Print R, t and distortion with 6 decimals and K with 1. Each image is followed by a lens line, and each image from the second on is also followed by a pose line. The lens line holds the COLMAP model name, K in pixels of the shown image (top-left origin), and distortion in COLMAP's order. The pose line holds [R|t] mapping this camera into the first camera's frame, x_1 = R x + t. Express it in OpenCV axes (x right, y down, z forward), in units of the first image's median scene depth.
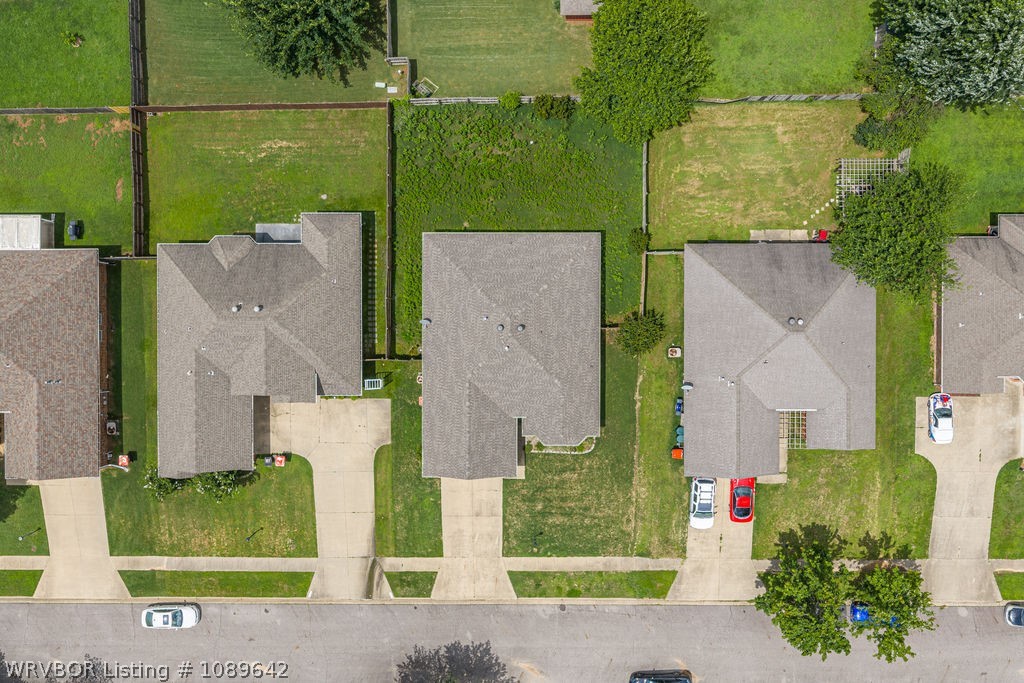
lens RADIAL K [[848.3, 0, 512.0], [0, 848.3, 341.5], [0, 0, 1]] dist [0.013094, -0.016288]
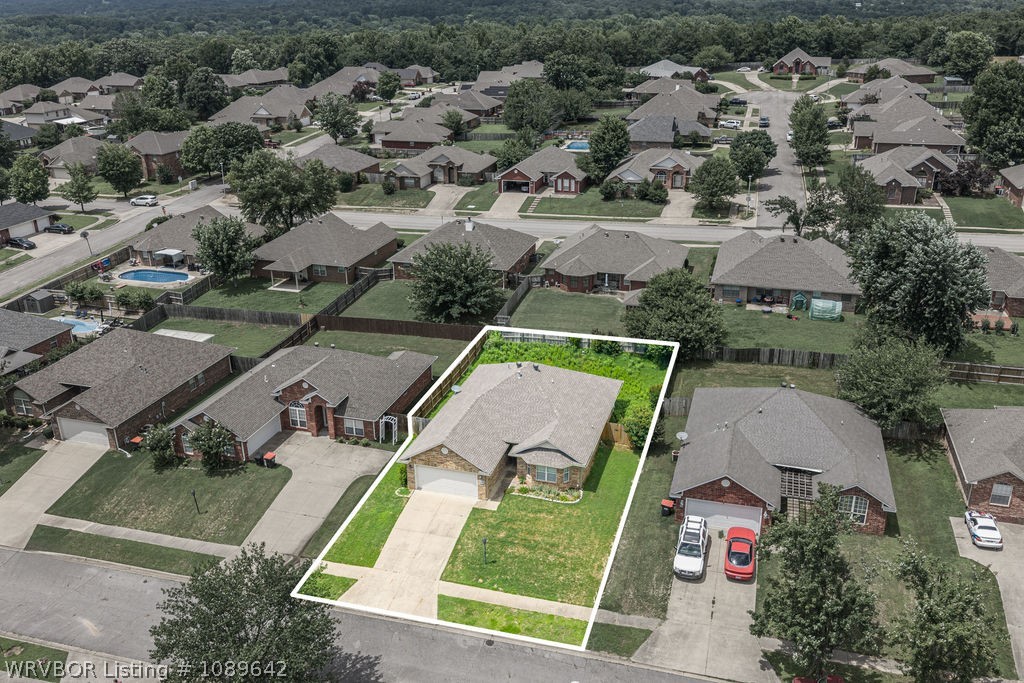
lens RADIAL K [[848.3, 0, 512.0], [0, 848.3, 341.5], [0, 0, 1]] dist [0.013094, -0.016288]
pose [[0.956315, 0.113955, -0.269214, 0.248970], [-0.292275, 0.353578, -0.888570, 0.878762], [-0.006069, 0.928438, 0.371438, 0.488391]]
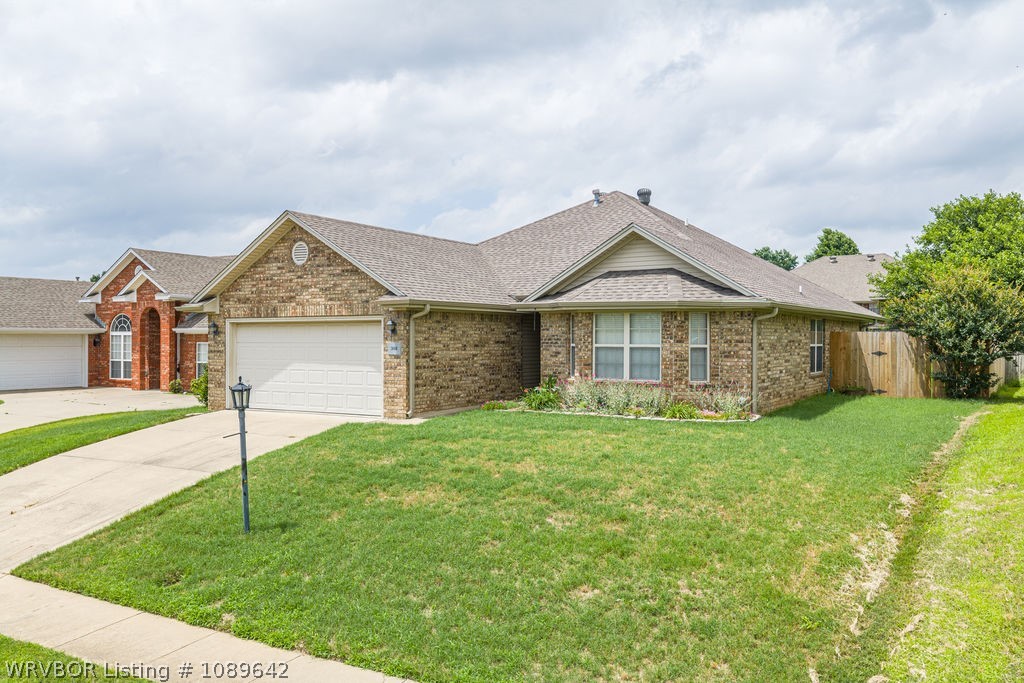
lens RADIAL K [[848.3, 0, 512.0], [0, 848.3, 341.5], [0, 0, 1]] dist [0.013094, -0.016288]
pose [[0.850660, 0.014639, -0.525512, 0.160777], [-0.525493, -0.005463, -0.850780, 0.345792], [-0.015325, 0.999878, 0.003046, 0.956497]]
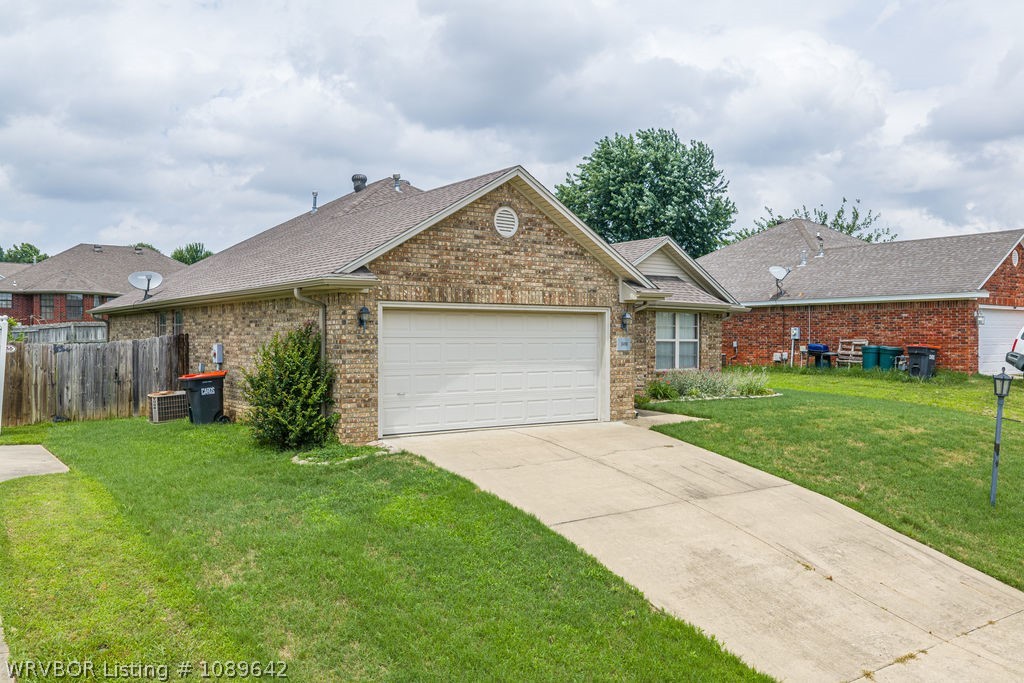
lens RADIAL K [[848.3, 0, 512.0], [0, 848.3, 341.5], [0, 0, 1]] dist [0.013094, -0.016288]
pose [[0.810859, 0.012136, 0.585116, -0.172411], [0.585198, -0.004556, -0.810878, 0.320430], [-0.007175, 0.999916, -0.010797, 0.962142]]
